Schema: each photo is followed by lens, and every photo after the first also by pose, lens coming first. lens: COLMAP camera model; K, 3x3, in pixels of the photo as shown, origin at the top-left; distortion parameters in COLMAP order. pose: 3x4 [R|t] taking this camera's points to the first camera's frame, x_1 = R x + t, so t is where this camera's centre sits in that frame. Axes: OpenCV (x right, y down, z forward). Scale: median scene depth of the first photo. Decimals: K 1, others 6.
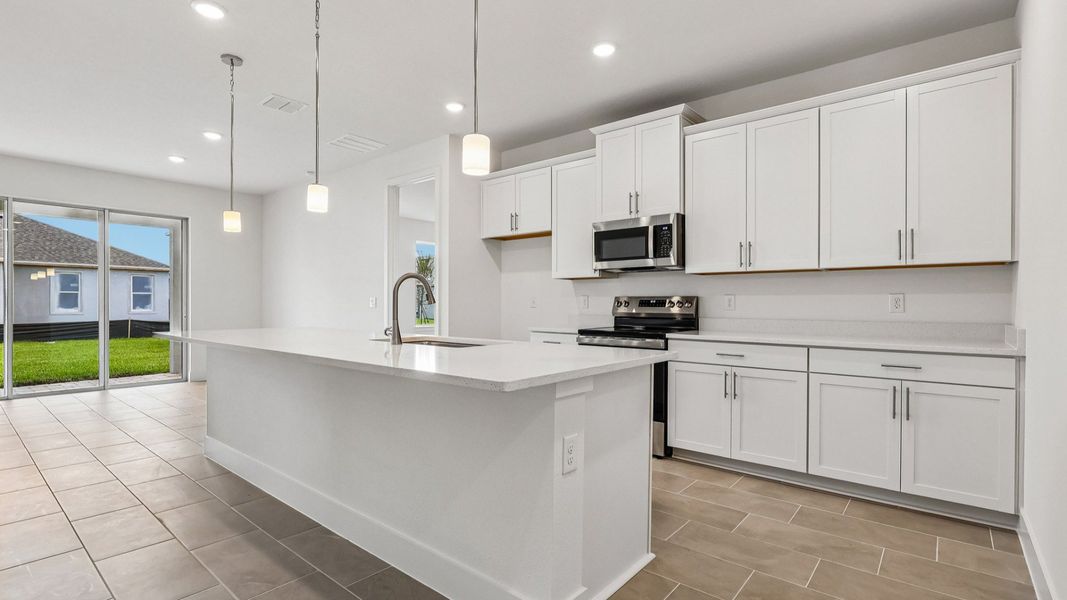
lens RADIAL K [[497.3, 0, 537.2], [0, 497.3, 305.3], [0, 0, 1]] dist [-0.008722, 0.000489]
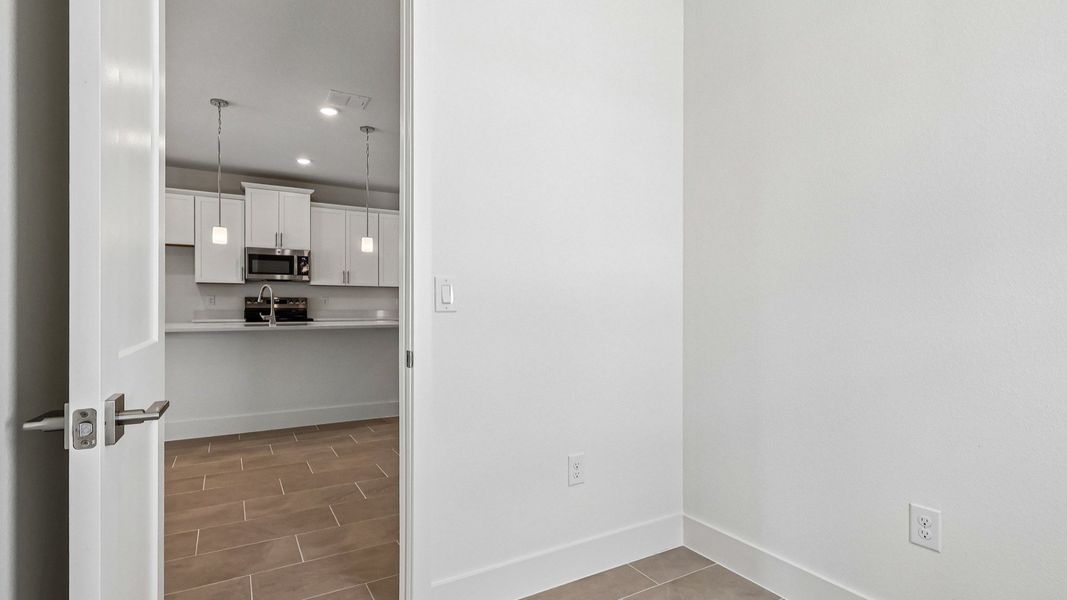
lens RADIAL K [[514.5, 0, 534.0], [0, 514.5, 301.3], [0, 0, 1]] dist [-0.001052, 0.000792]
pose [[0.345874, 0.005522, 0.938265, -1.058677], [-0.006245, 0.999974, -0.003583, -0.004796], [-0.938260, -0.004620, 0.345899, -0.342889]]
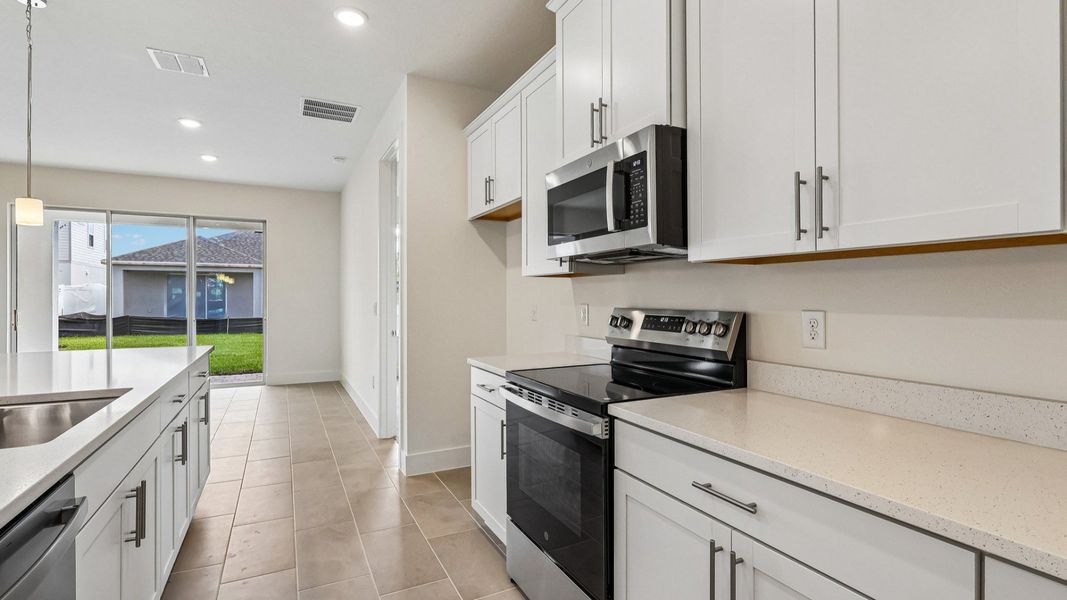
lens RADIAL K [[497.3, 0, 543.6], [0, 497.3, 298.0], [0, 0, 1]] dist [-0.008722, 0.000489]
pose [[0.921713, -0.002146, -0.387867, 0.328700], [0.001265, 0.999996, -0.002525, -0.030012], [0.387871, 0.001836, 0.921712, 0.514344]]
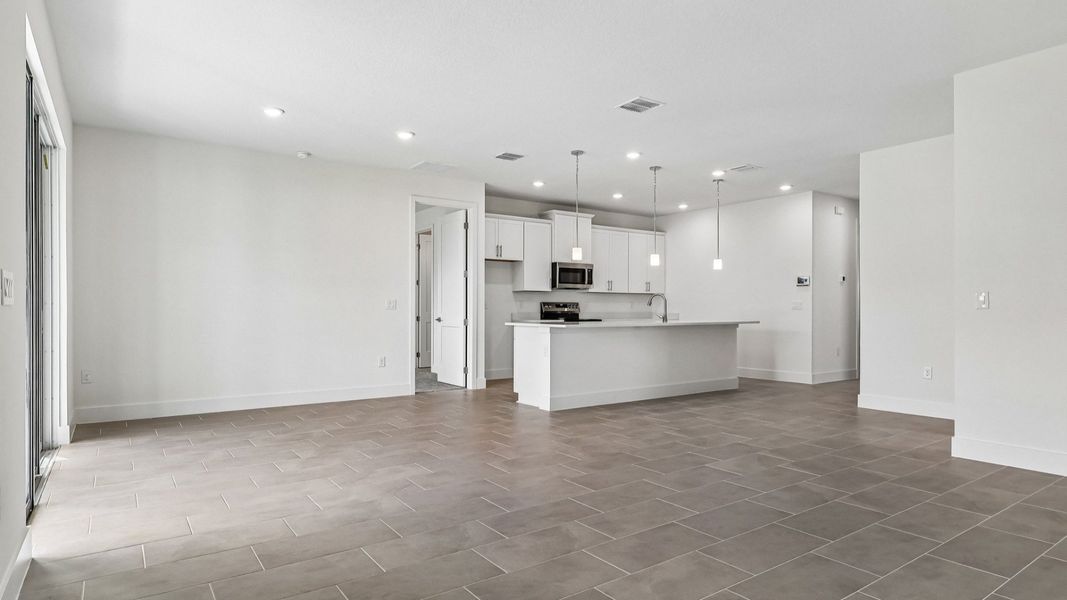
lens RADIAL K [[591.0, 0, 536.4], [0, 591.0, 308.5], [0, 0, 1]] dist [-0.004788, 0.001238]
pose [[0.253821, -0.002989, 0.967247, -2.091088], [-0.000634, 0.999994, 0.003256, -0.001514], [-0.967251, -0.001440, 0.253817, 0.536012]]
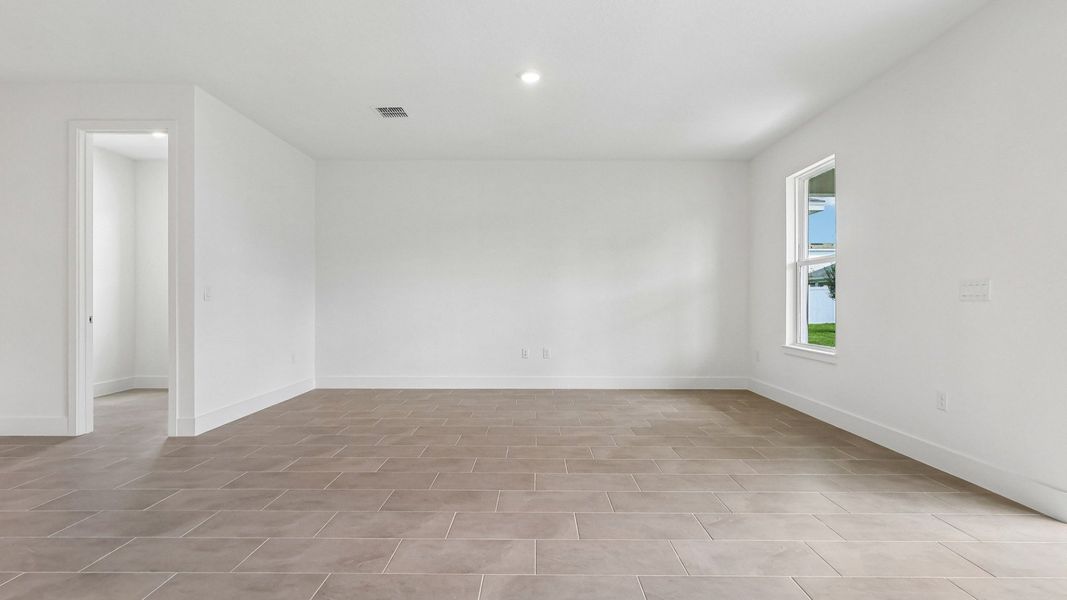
lens RADIAL K [[514.5, 0, 537.6], [0, 514.5, 299.7], [0, 0, 1]] dist [-0.001052, 0.000792]
pose [[-0.767158, -0.008221, -0.641406, -0.730263], [-0.004911, 0.999964, -0.006943, 0.005429], [0.641440, -0.002176, -0.767170, 1.283518]]
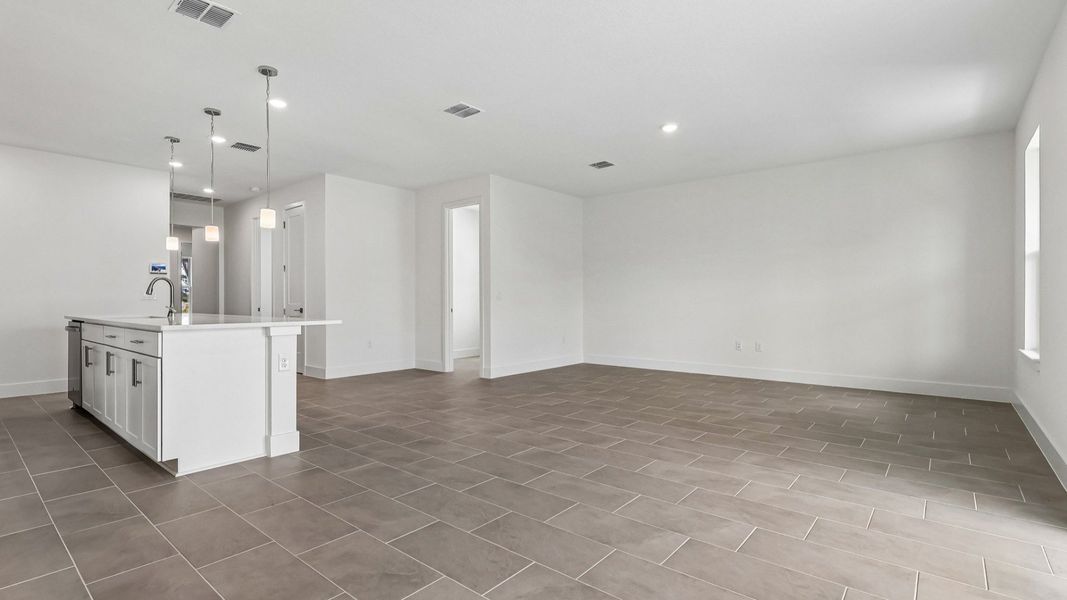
lens RADIAL K [[497.3, 0, 535.5], [0, 497.3, 301.7], [0, 0, 1]] dist [-0.008722, 0.000489]
pose [[-0.999994, -0.003011, -0.001570, -1.009105], [-0.003011, 0.999995, 0.000069, 0.009200], [0.001570, 0.000074, -0.999999, 1.750739]]
